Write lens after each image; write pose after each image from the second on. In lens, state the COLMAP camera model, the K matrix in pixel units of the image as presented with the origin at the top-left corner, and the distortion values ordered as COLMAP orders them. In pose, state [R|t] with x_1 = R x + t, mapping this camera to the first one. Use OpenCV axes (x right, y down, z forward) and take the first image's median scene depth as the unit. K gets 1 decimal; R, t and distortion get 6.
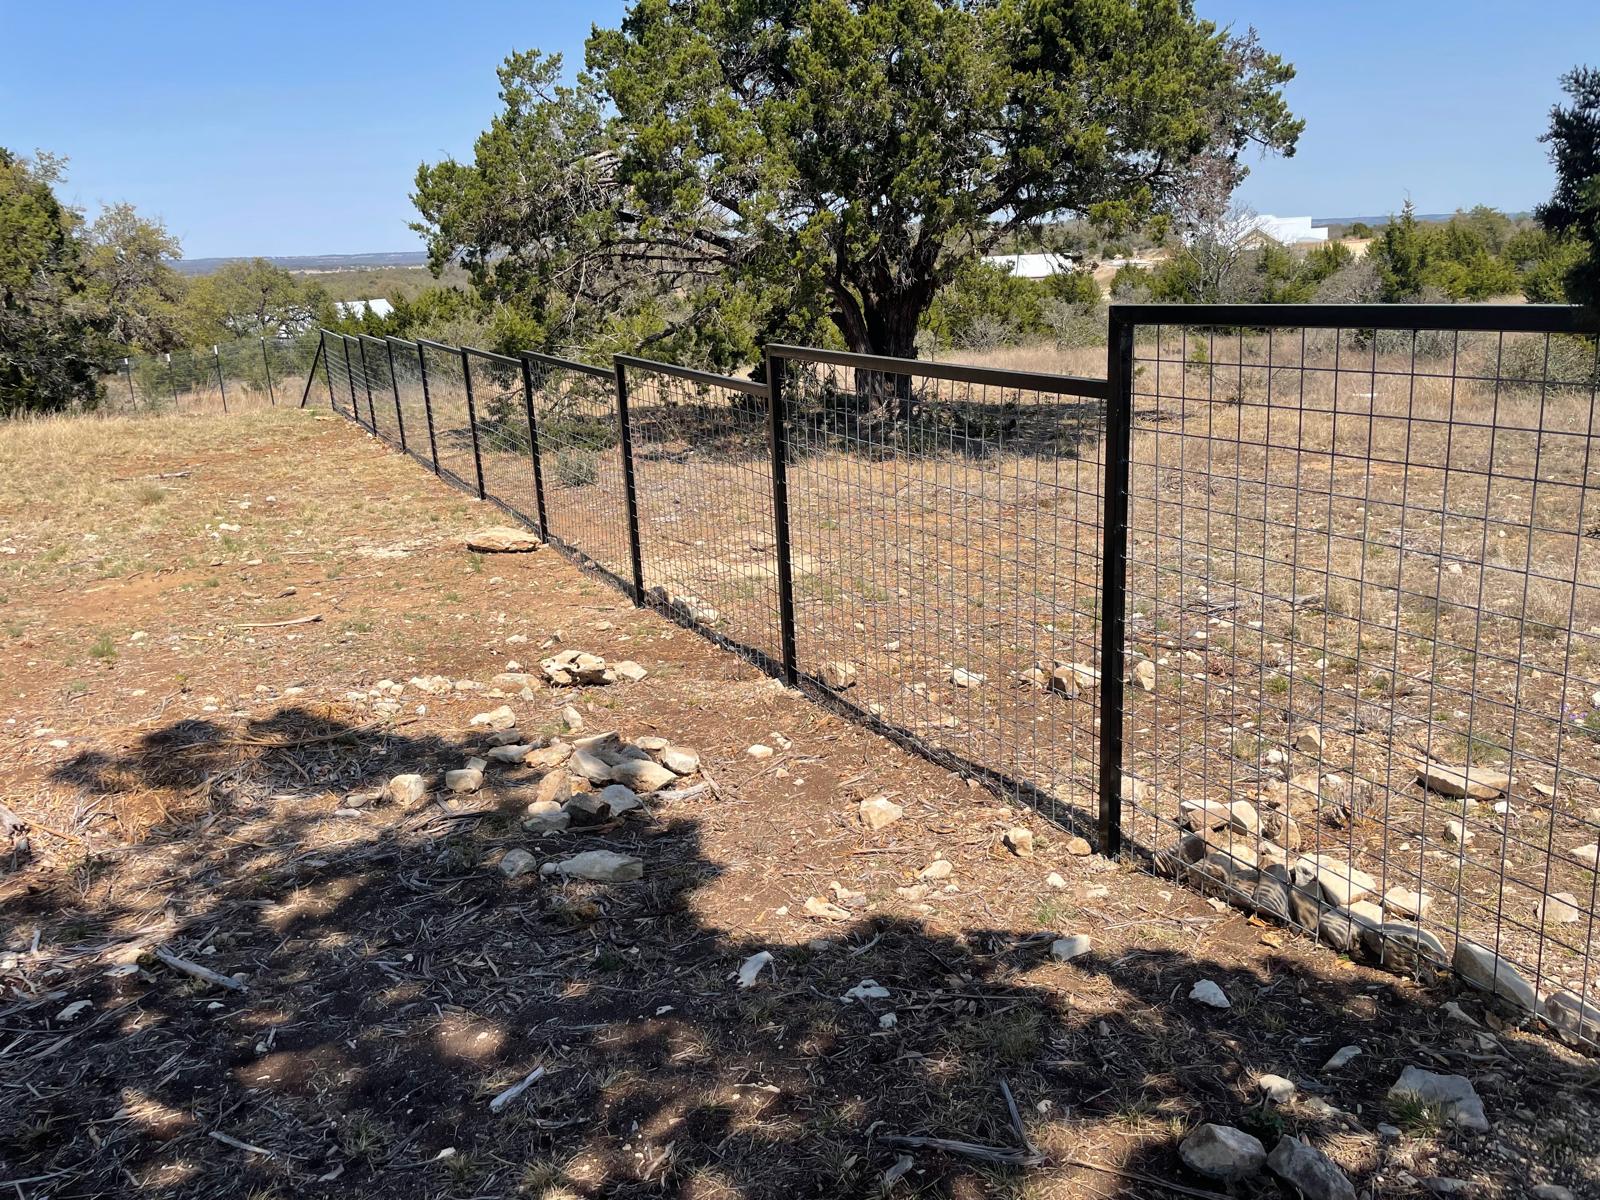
lens RADIAL K [[1284.8, 0, 794.1], [0, 1284.8, 607.6], [0, 0, 1]] dist [0.057352, -0.066361]
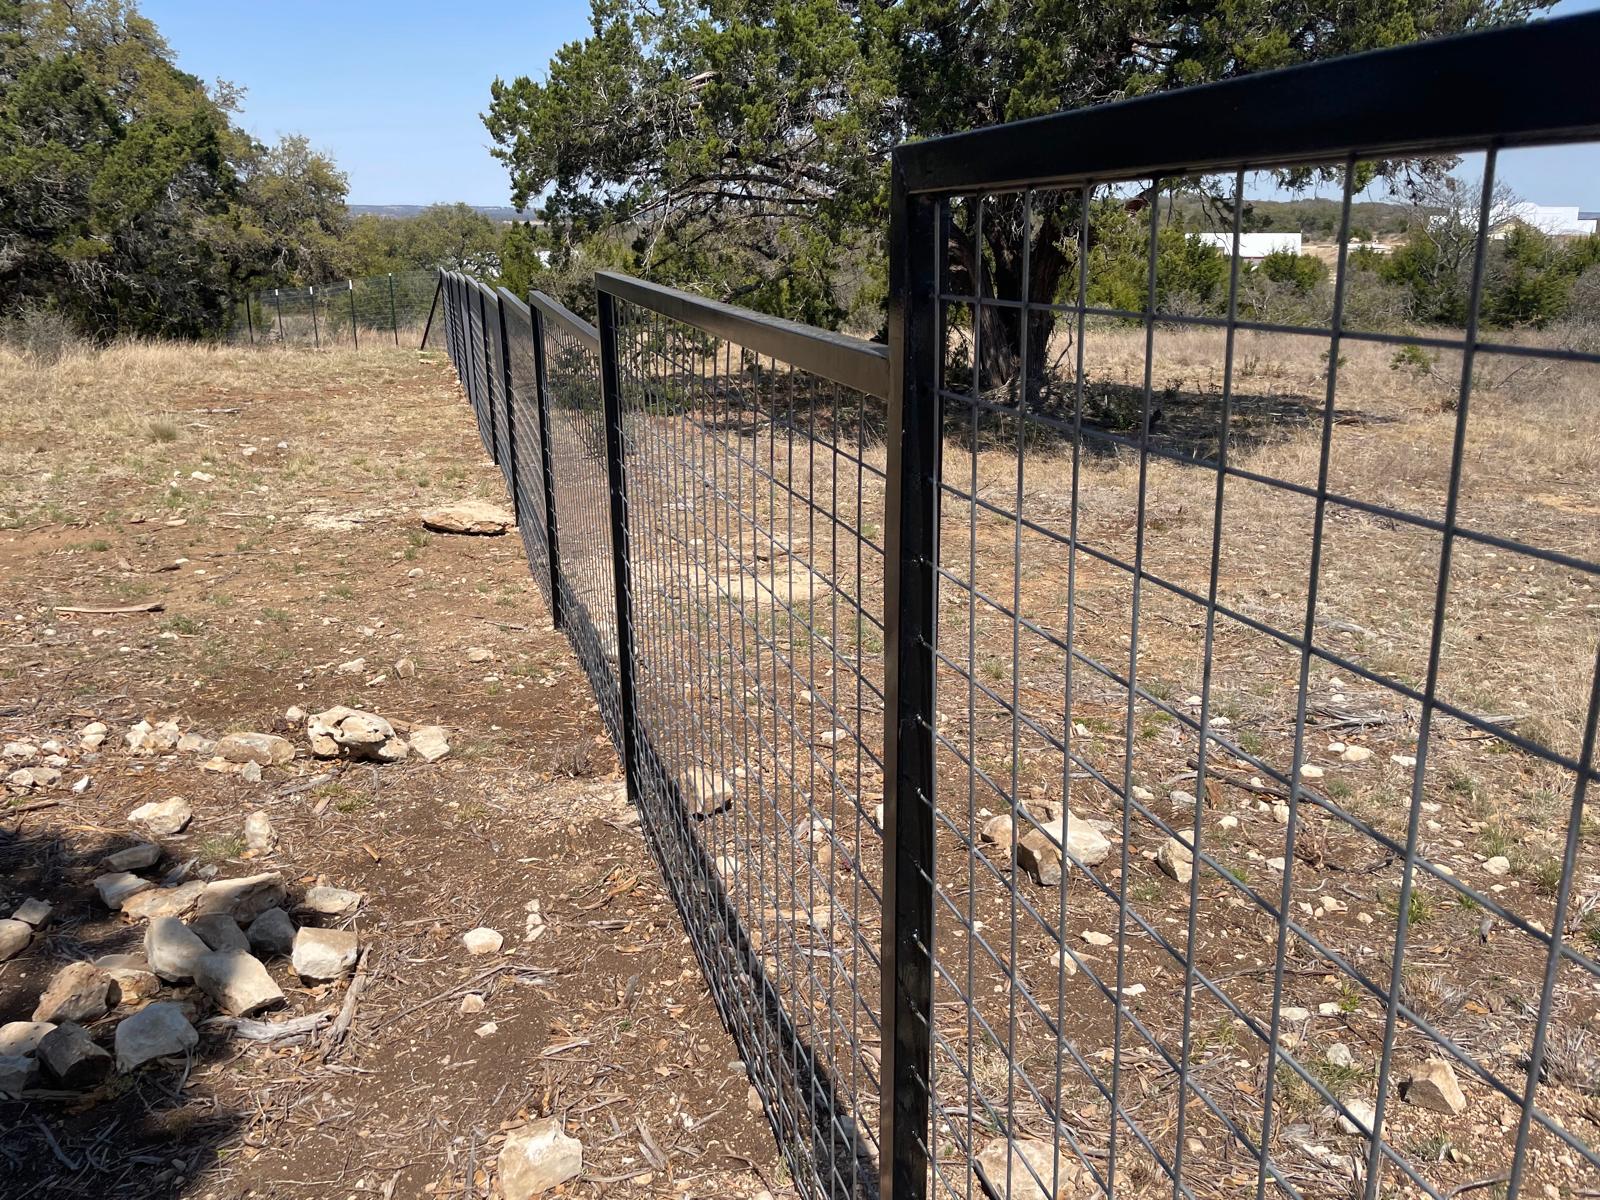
lens RADIAL K [[1284.8, 0, 788.6], [0, 1284.8, 586.1], [0, 0, 1]] dist [0.057352, -0.066361]
pose [[0.985612, 0.085453, -0.145833, 0.099466], [-0.084253, 0.996340, 0.014400, -0.039006], [0.146530, -0.001906, 0.989204, 0.222321]]
